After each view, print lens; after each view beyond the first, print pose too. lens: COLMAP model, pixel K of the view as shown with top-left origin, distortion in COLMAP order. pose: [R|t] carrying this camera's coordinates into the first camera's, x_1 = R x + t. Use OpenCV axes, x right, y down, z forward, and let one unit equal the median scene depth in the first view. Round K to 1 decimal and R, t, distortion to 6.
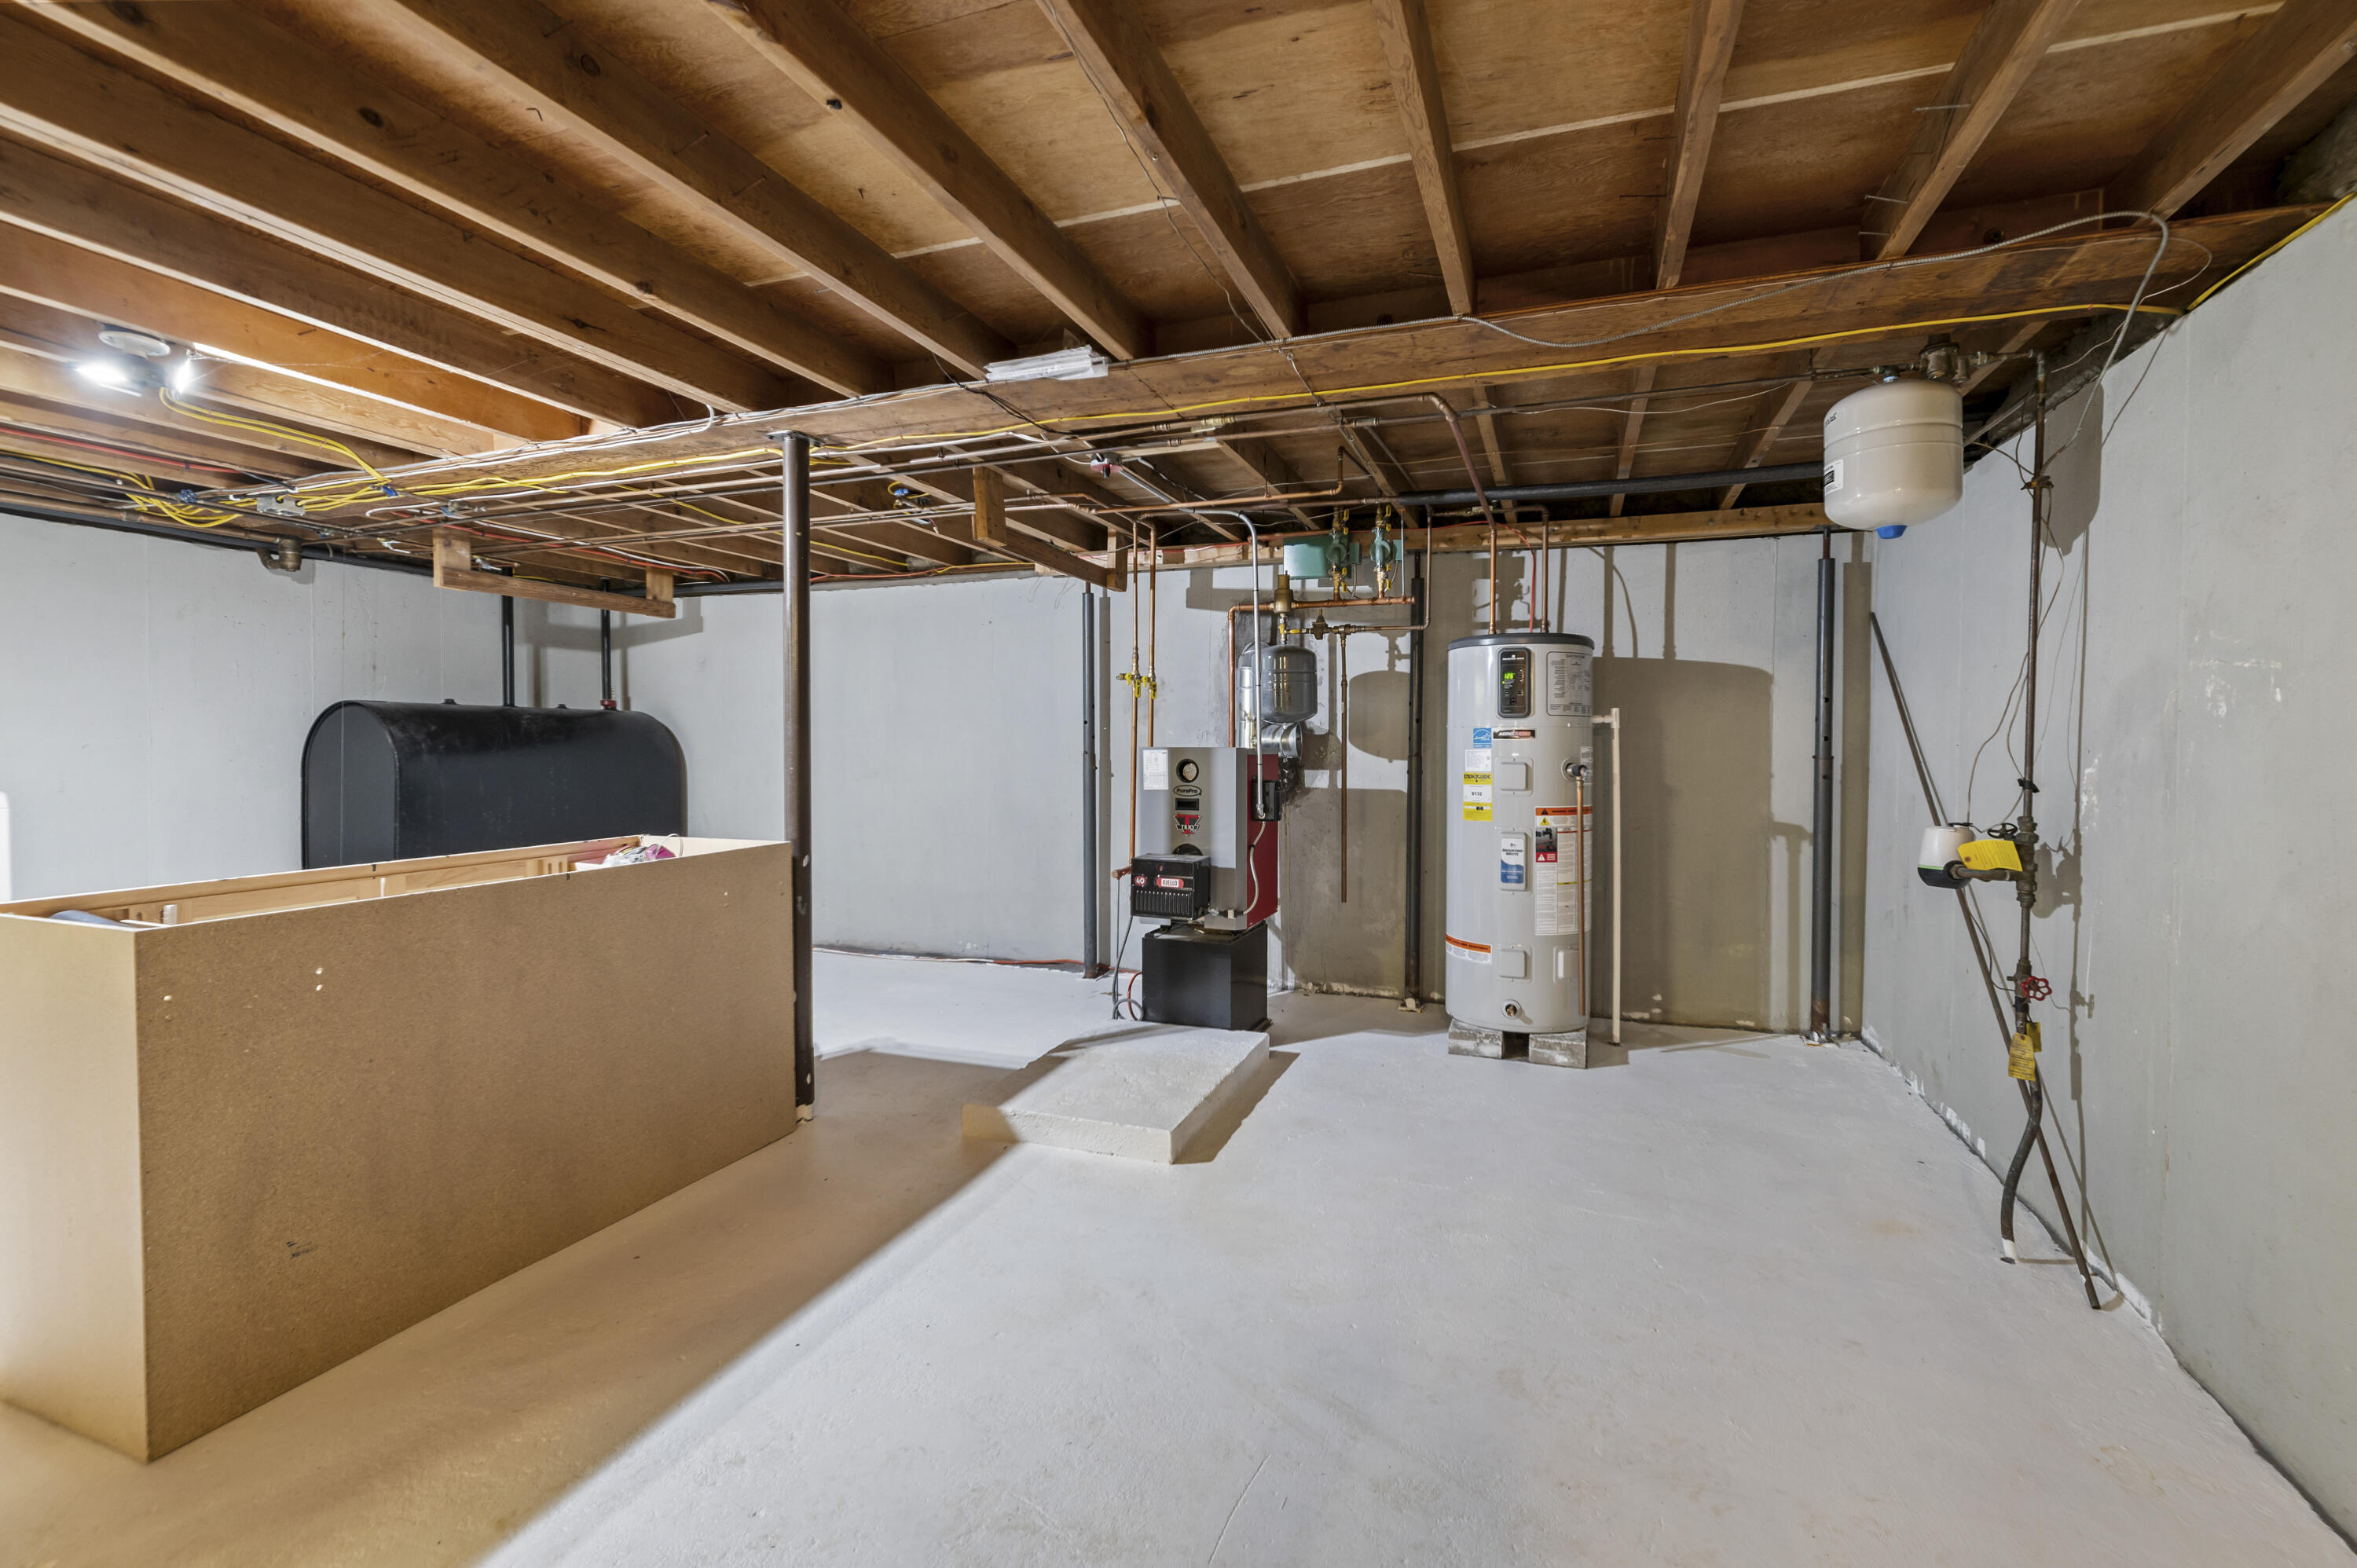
lens RADIAL K [[1015.4, 0, 1194.3], [0, 1015.4, 742.9], [0, 0, 1]] dist [0.000169, 0.000132]
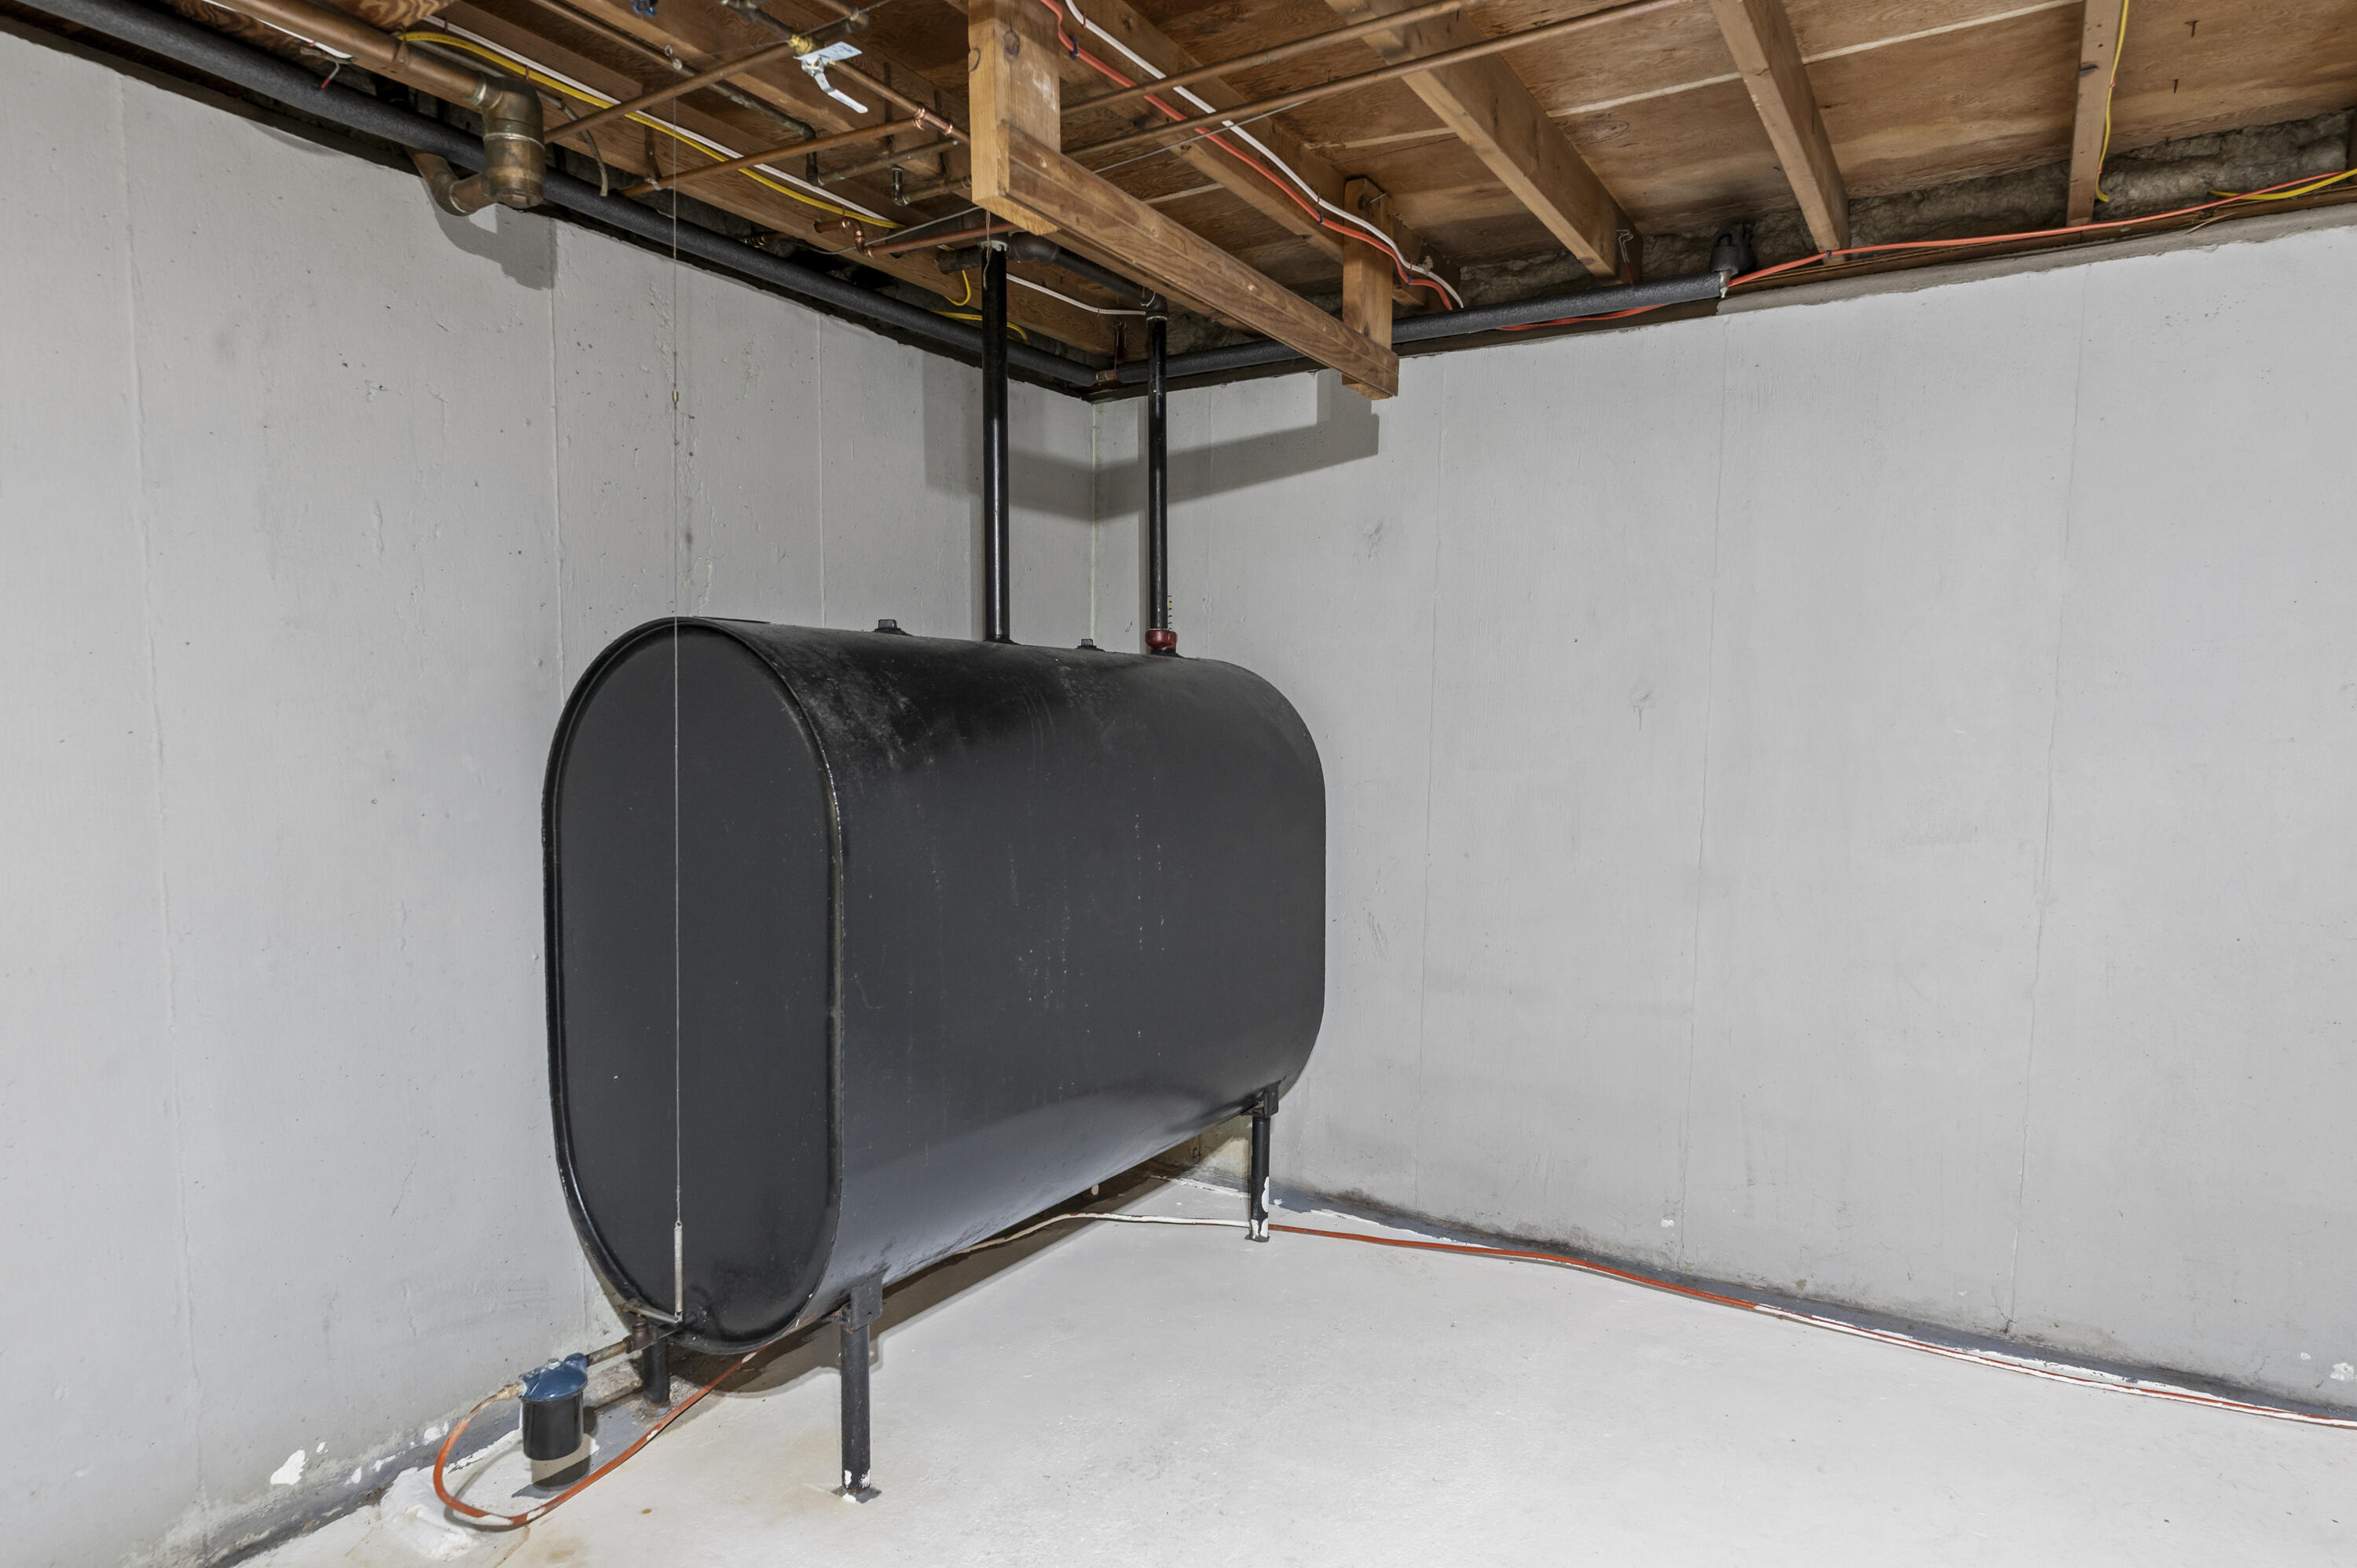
lens RADIAL K [[1349.5, 0, 1180.0], [0, 1349.5, 785.5], [0, 0, 1]] dist [0.002961, -0.000537]
pose [[0.978896, 0.005763, -0.204276, -0.530876], [0.003335, 0.999019, 0.044163, -0.006017], [0.204330, -0.043912, 0.977917, 0.550324]]
